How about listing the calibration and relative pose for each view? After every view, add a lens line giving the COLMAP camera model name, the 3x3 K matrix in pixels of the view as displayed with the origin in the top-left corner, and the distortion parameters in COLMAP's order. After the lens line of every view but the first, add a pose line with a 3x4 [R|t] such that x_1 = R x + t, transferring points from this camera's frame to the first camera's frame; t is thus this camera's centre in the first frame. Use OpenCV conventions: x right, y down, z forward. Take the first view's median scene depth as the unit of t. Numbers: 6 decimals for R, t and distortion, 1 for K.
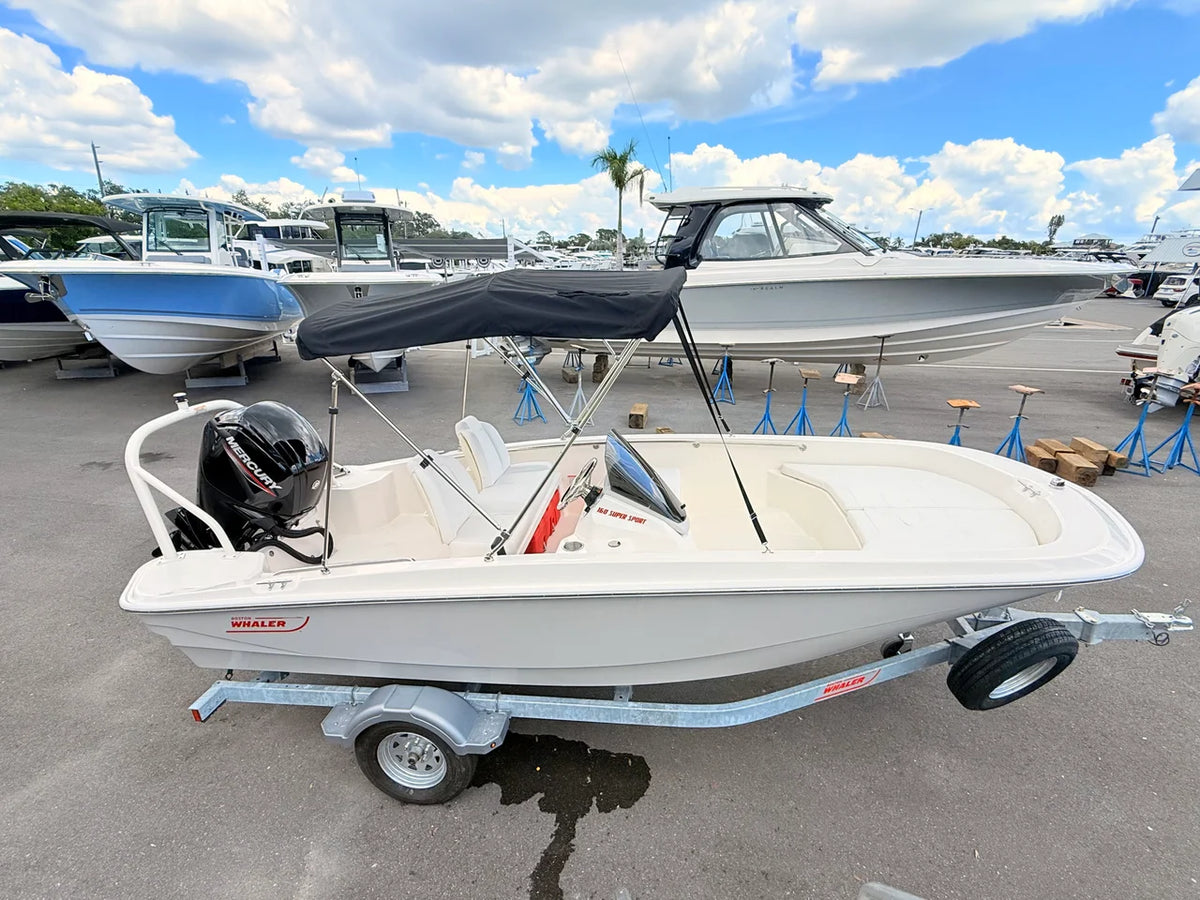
lens RADIAL K [[557.2, 0, 598.7], [0, 557.2, 454.4], [0, 0, 1]] dist [-0.000042, 0.001069]
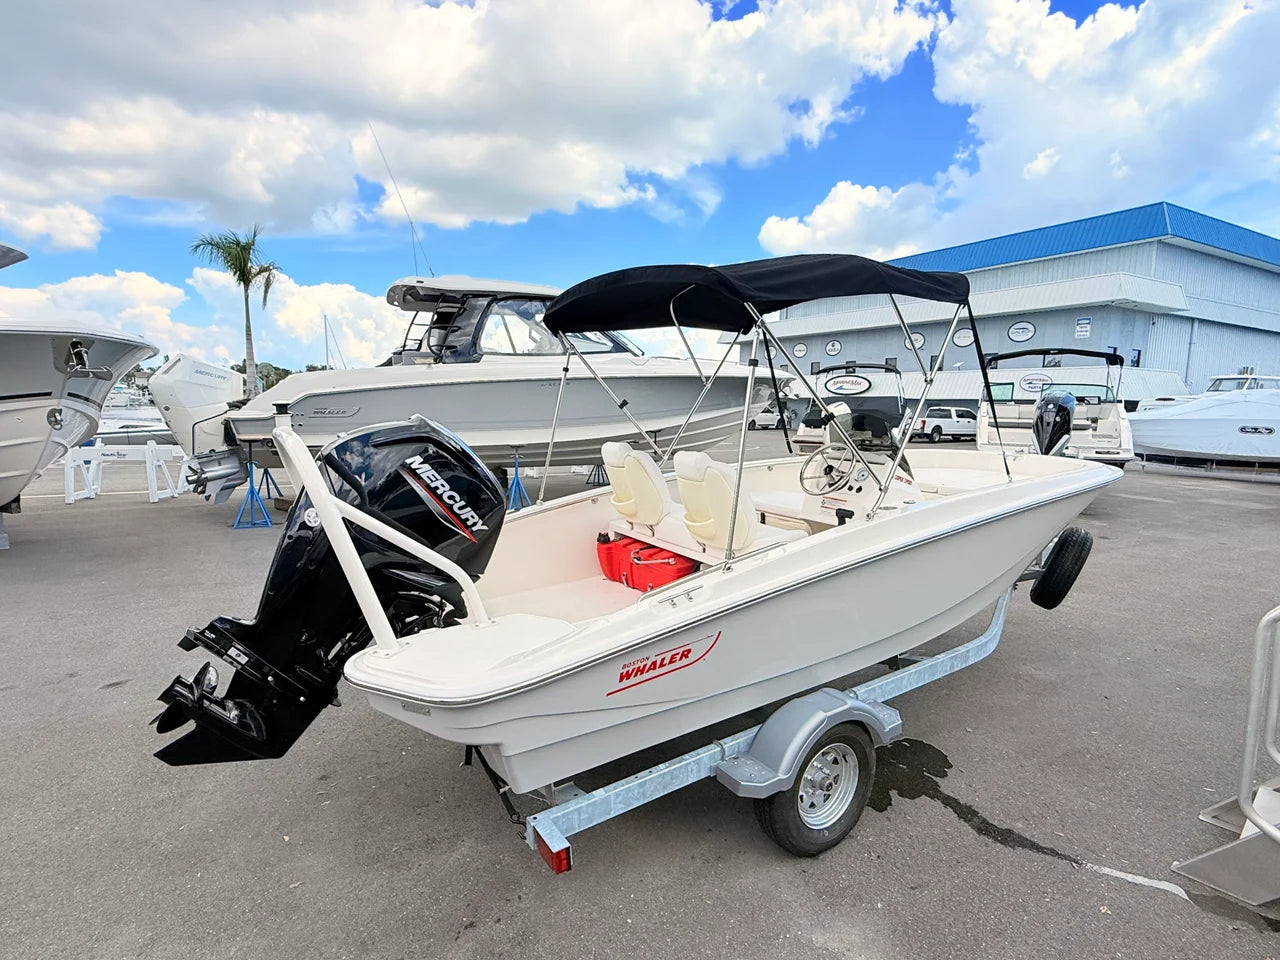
lens RADIAL K [[668.5, 0, 635.4], [0, 668.5, 485.9], [0, 0, 1]] dist [-0.002357, 0.001944]
pose [[0.771823, -0.069086, 0.632074, -0.957791], [0.199564, 0.970169, -0.137646, 0.161041], [-0.603709, 0.232377, 0.762585, 0.256206]]
